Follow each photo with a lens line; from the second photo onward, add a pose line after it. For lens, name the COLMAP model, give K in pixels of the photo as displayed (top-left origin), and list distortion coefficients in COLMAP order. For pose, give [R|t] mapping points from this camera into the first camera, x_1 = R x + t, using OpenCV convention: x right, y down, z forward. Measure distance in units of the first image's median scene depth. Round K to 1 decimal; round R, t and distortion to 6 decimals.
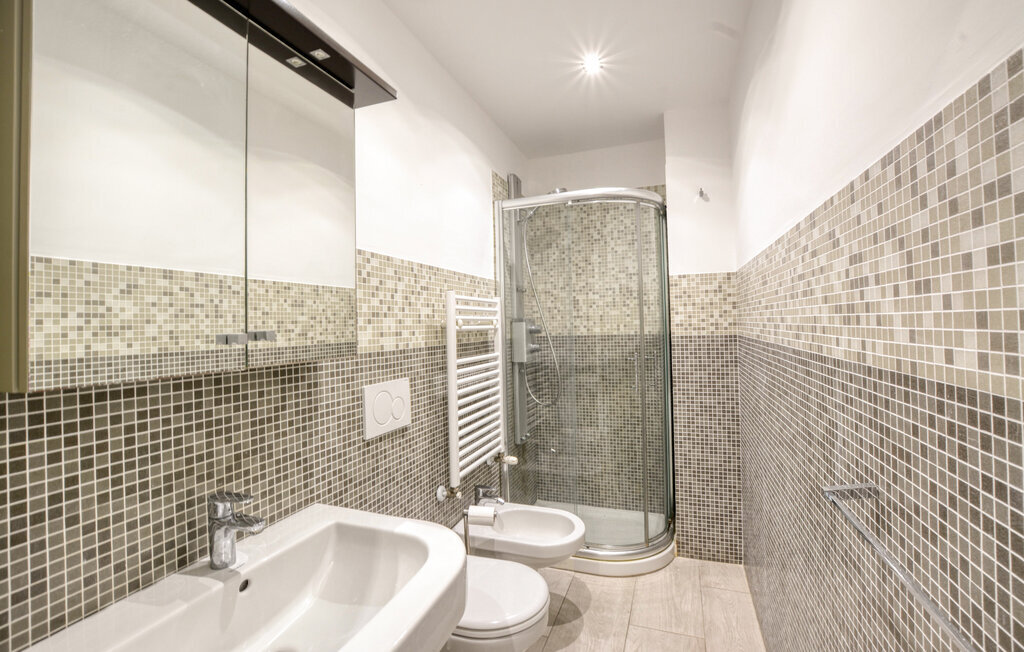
lens RADIAL K [[458.8, 0, 509.9], [0, 458.8, 318.0], [0, 0, 1]] dist [-0.041449, 0.006435]
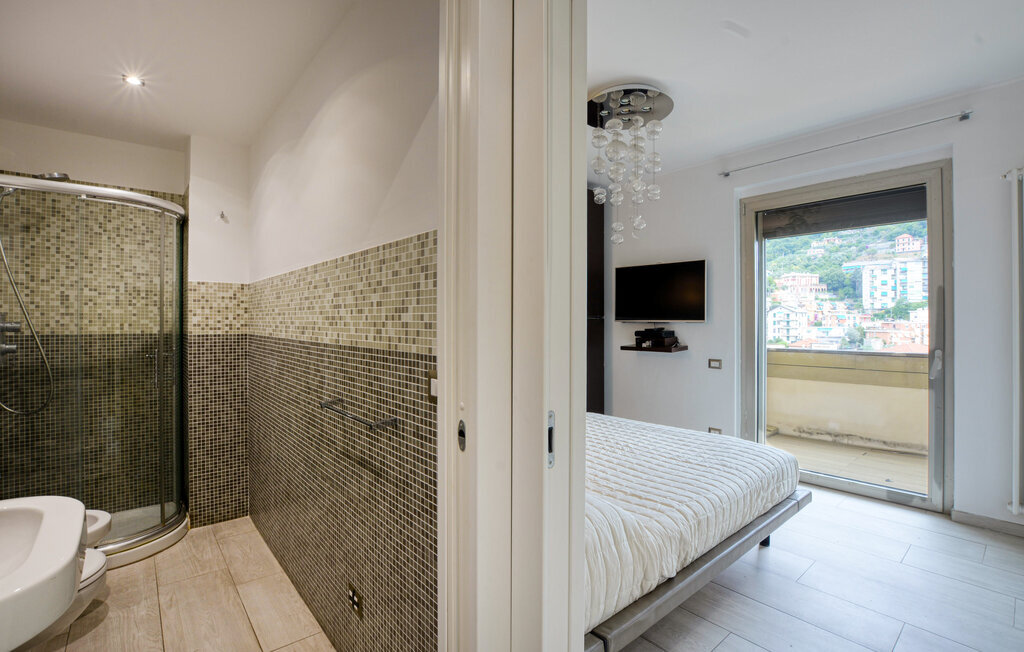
lens RADIAL K [[458.8, 0, 509.9], [0, 458.8, 318.0], [0, 0, 1]] dist [-0.041449, 0.006435]
pose [[0.501298, 0.032987, 0.864646, -0.217749], [-0.027525, 0.999375, -0.022169, 0.000760], [-0.864837, -0.012686, 0.501893, -0.254537]]
